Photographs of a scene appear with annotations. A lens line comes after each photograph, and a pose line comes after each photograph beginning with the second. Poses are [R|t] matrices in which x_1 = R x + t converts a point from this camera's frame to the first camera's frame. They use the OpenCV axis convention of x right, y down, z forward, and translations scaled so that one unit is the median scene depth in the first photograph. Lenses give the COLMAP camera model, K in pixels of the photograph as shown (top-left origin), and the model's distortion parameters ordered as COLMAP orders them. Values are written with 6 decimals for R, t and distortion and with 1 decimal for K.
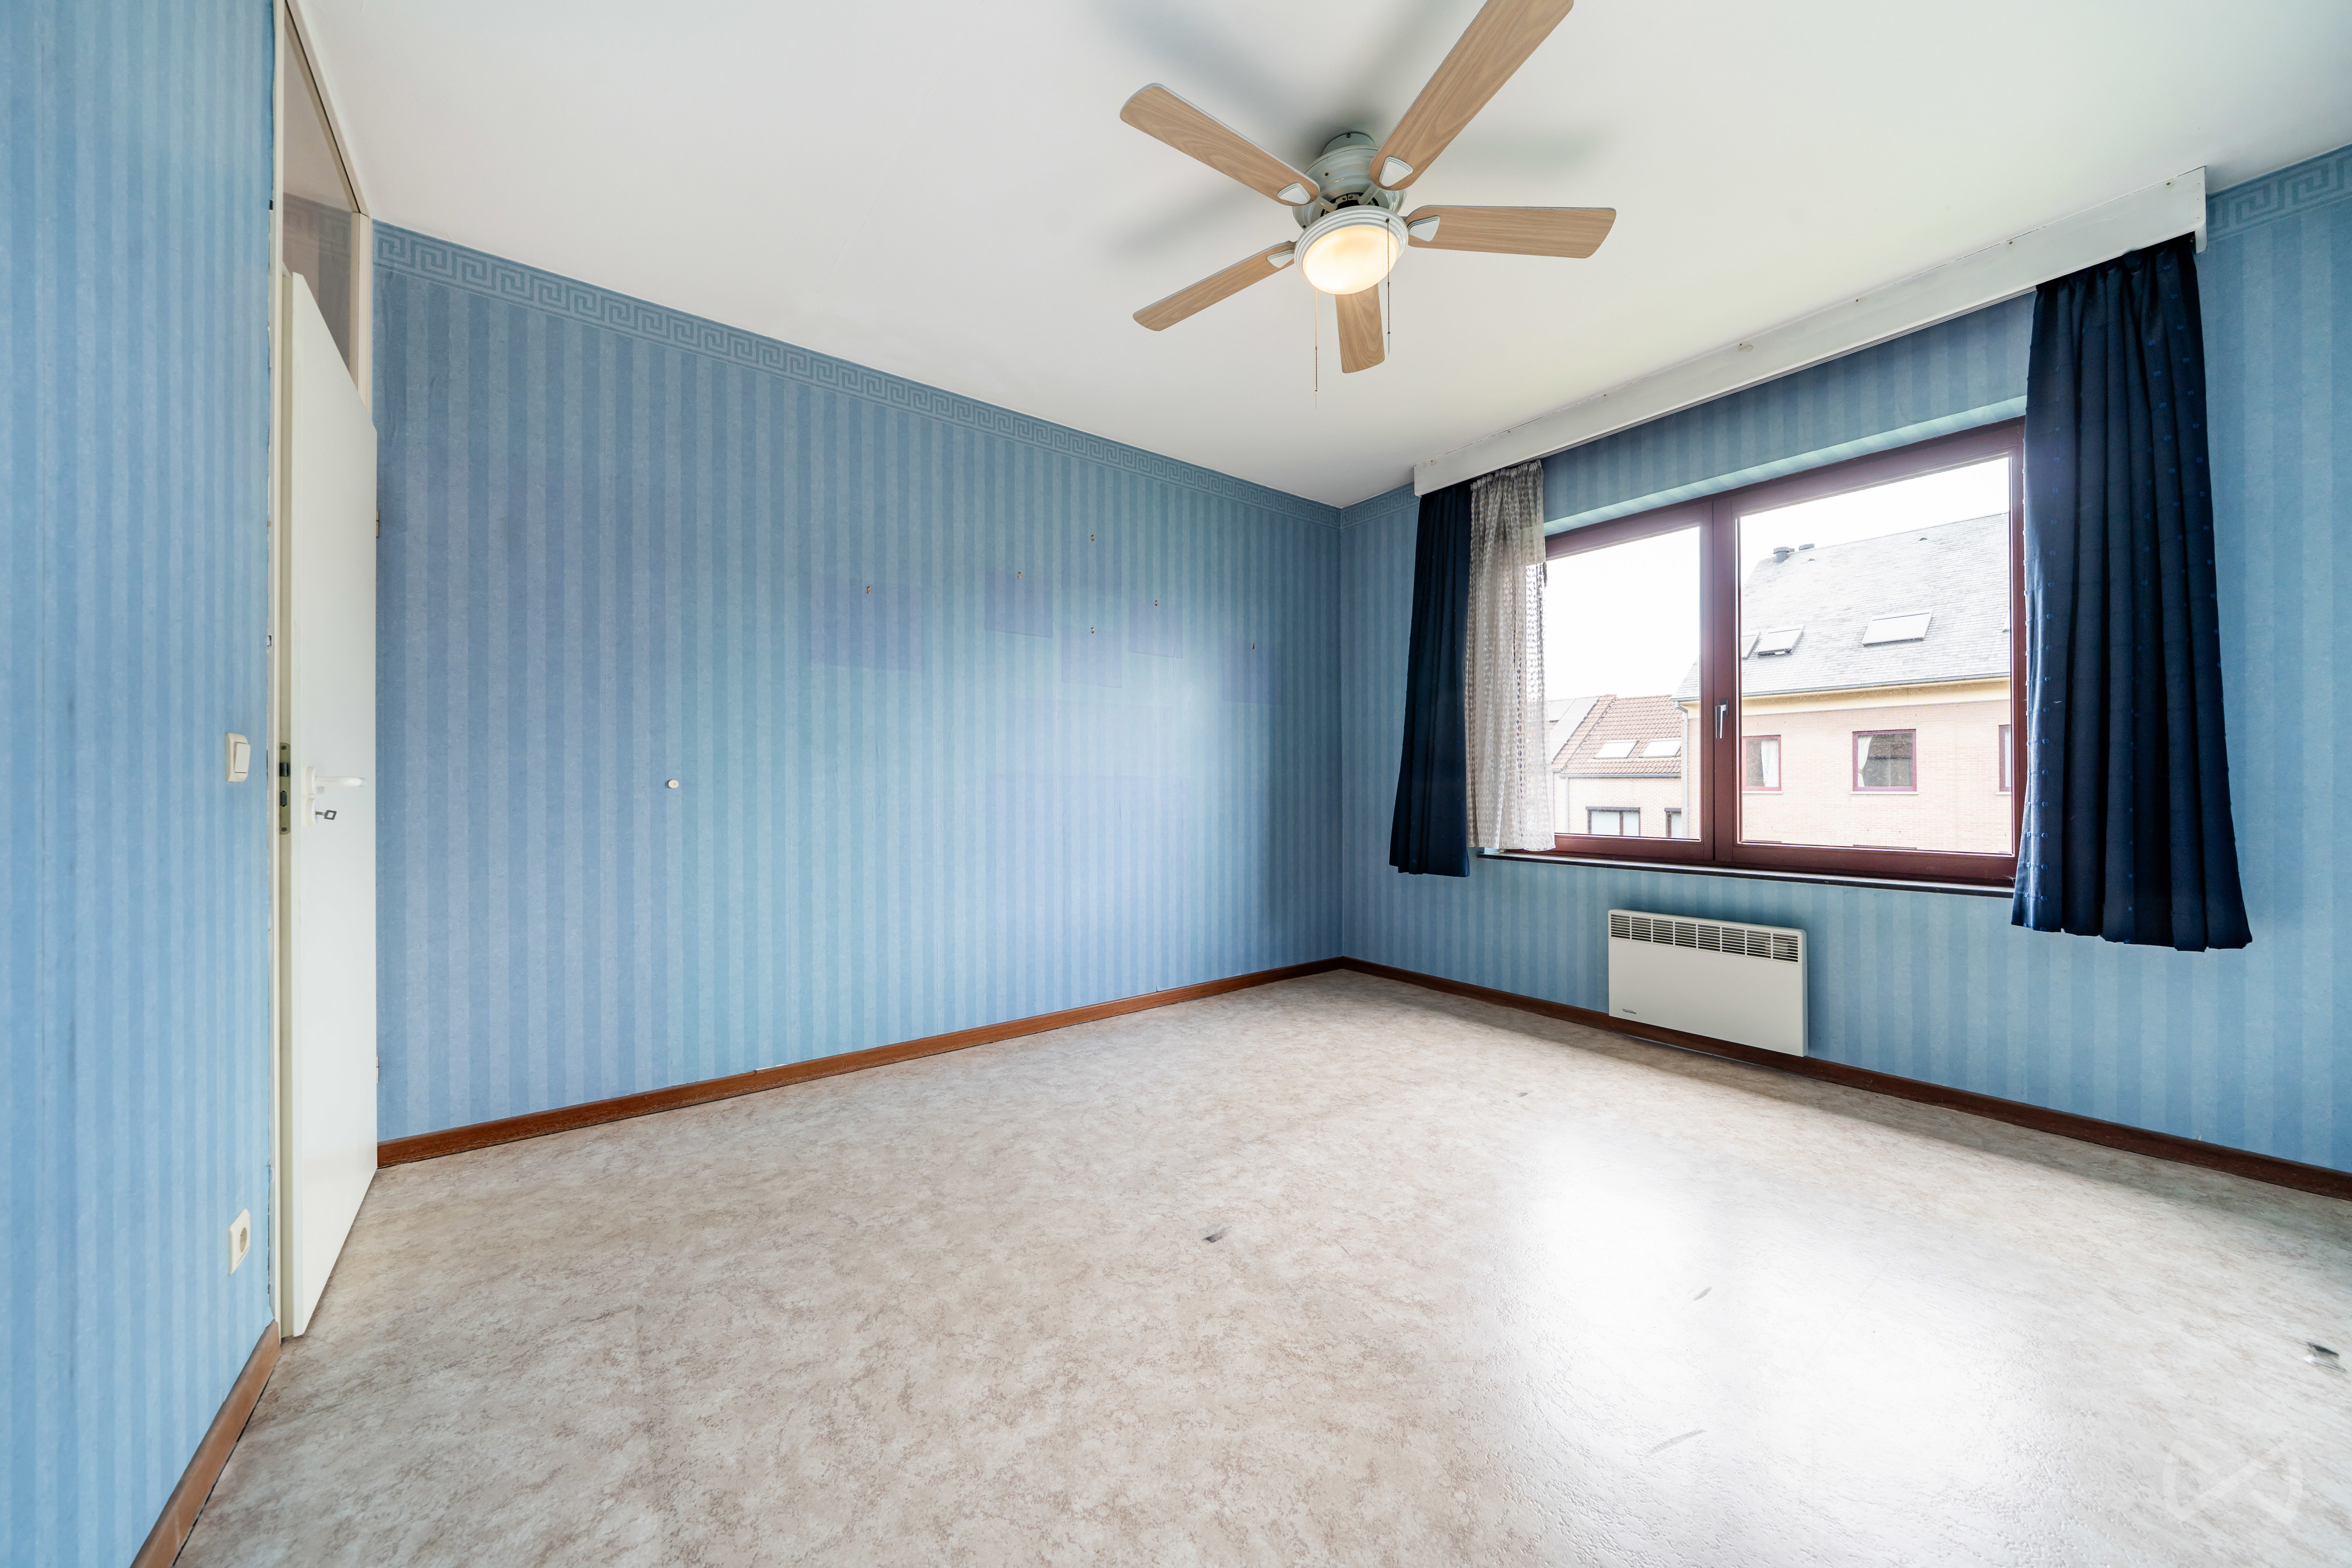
lens RADIAL K [[815.9, 0, 1163.6], [0, 815.9, 779.7], [0, 0, 1]] dist [-0.004774, -0.000676]
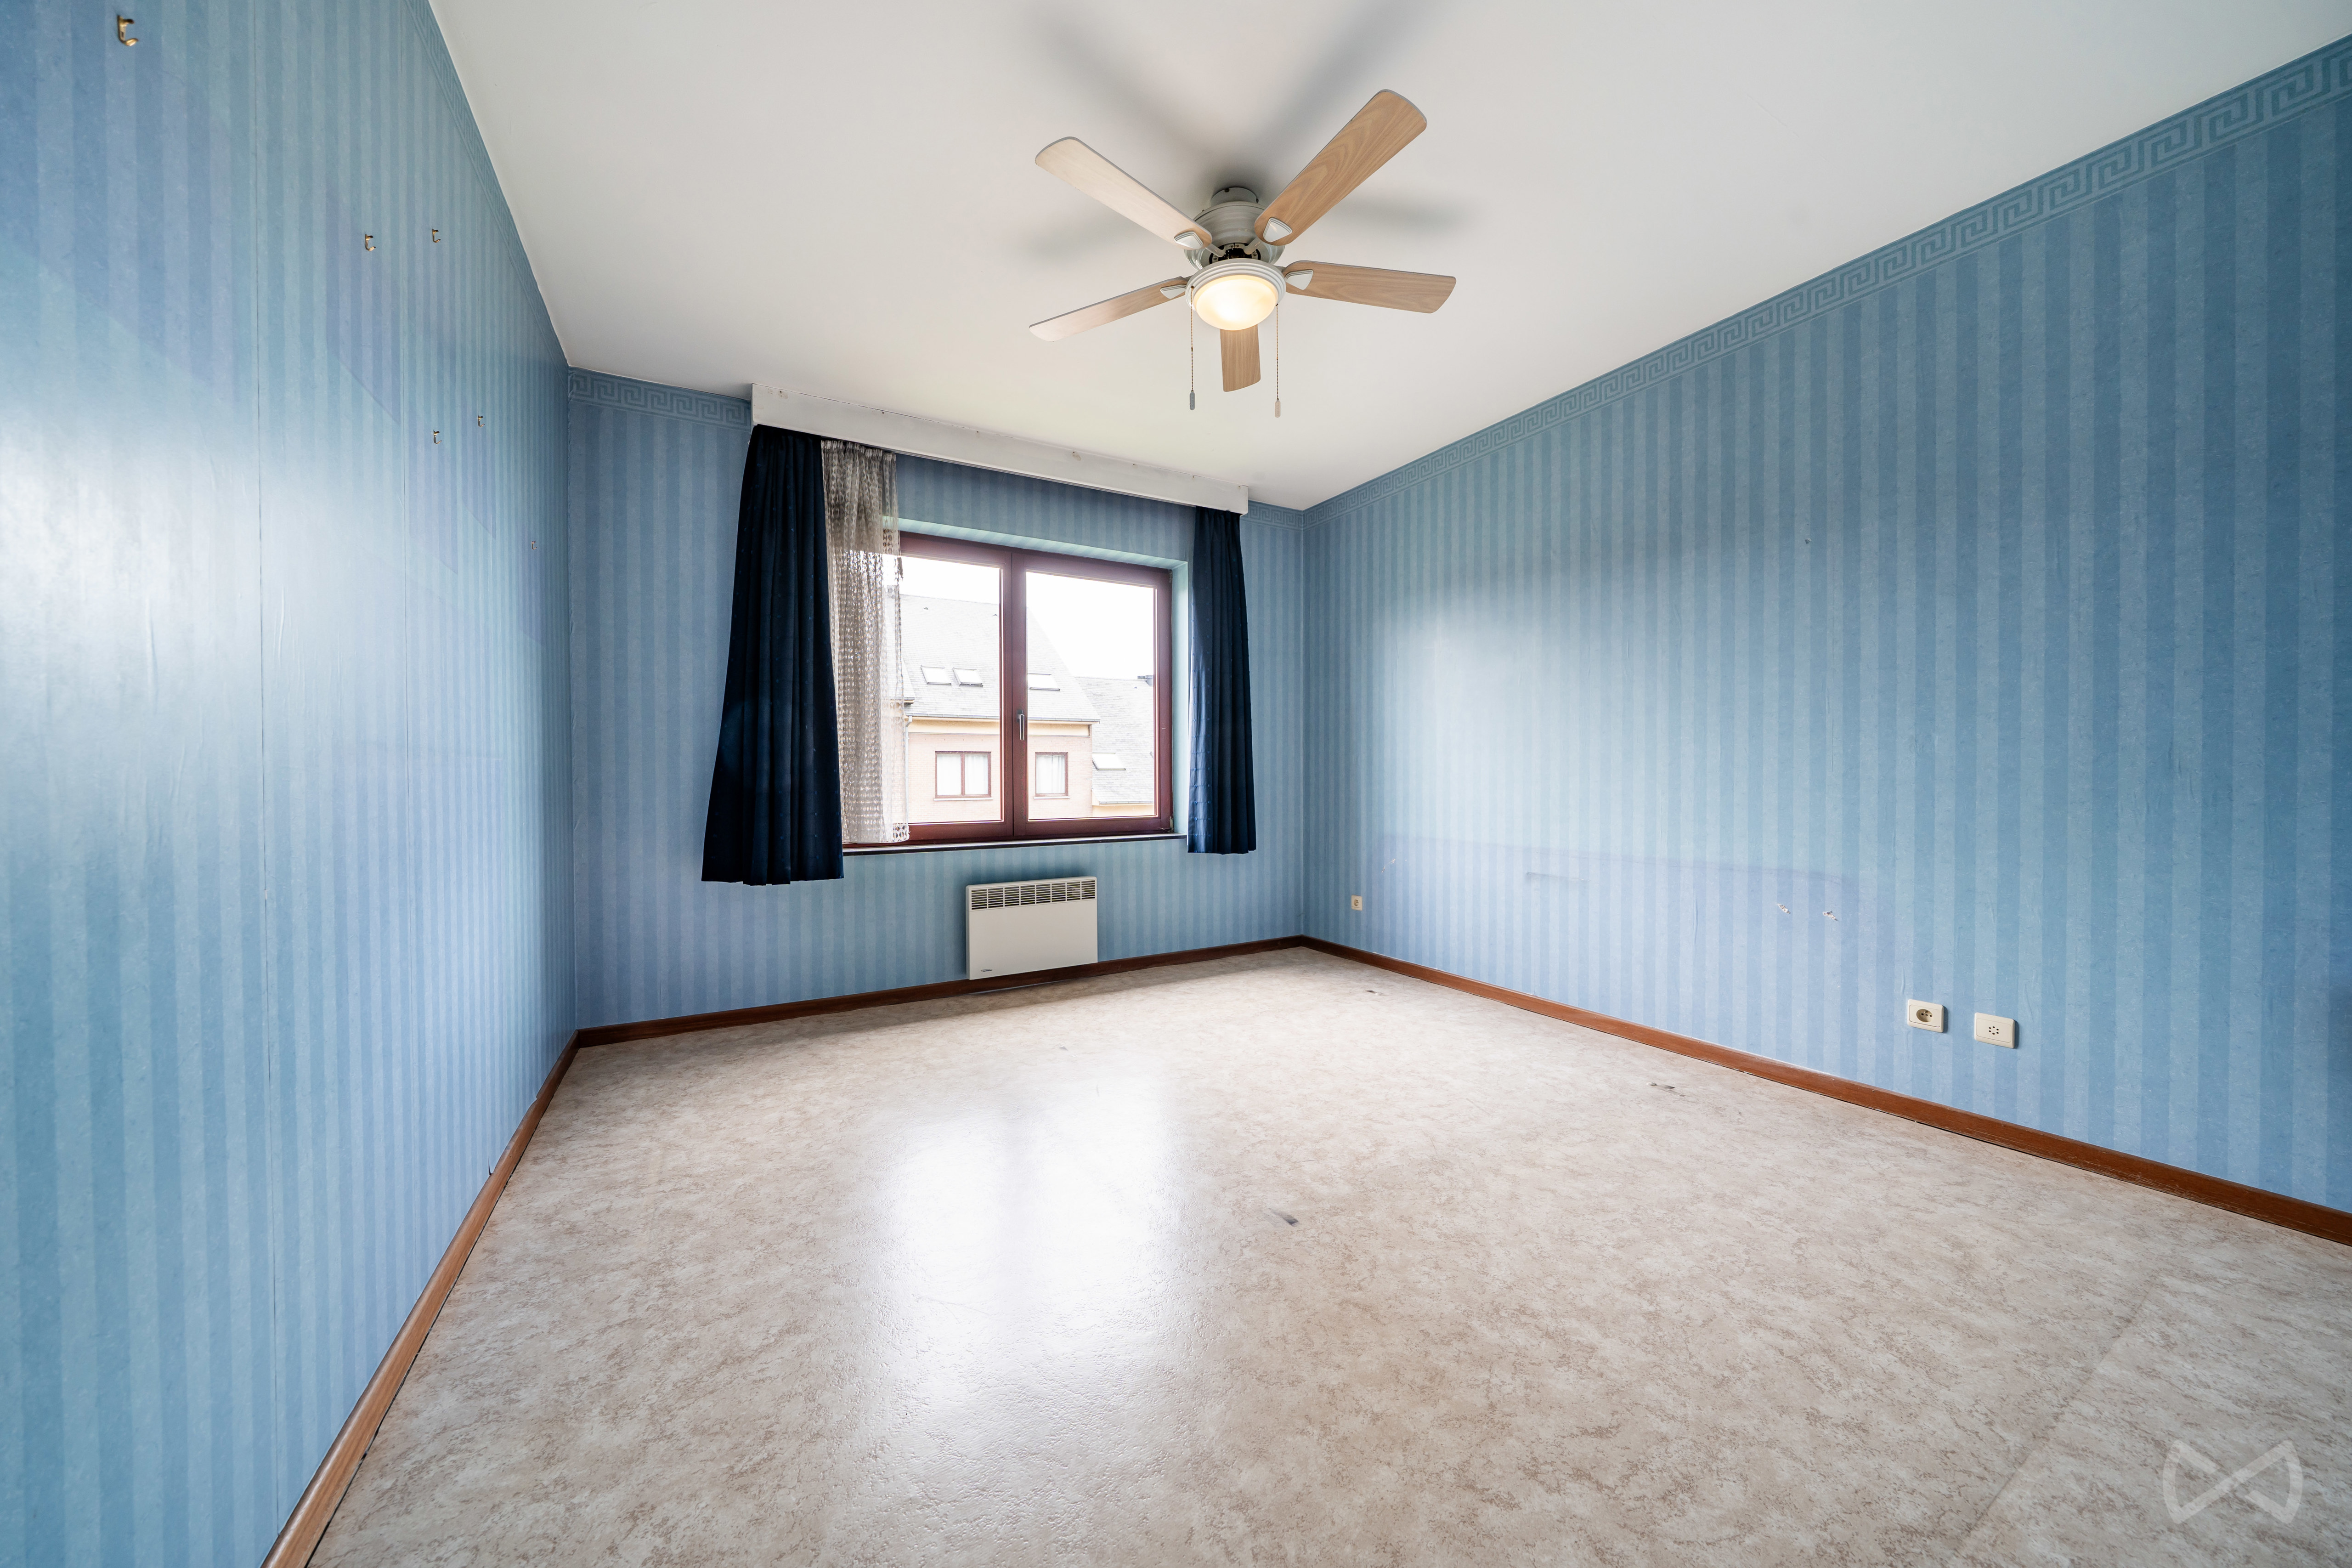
lens RADIAL K [[815.9, 0, 1182.4], [0, 815.9, 779.3], [0, 0, 1]] dist [-0.004774, -0.000676]
pose [[0.099965, -0.001281, 0.994990, -0.596294], [-0.001788, 0.999997, 0.001467, 0.009417], [-0.994989, -0.001925, 0.099962, 0.644267]]
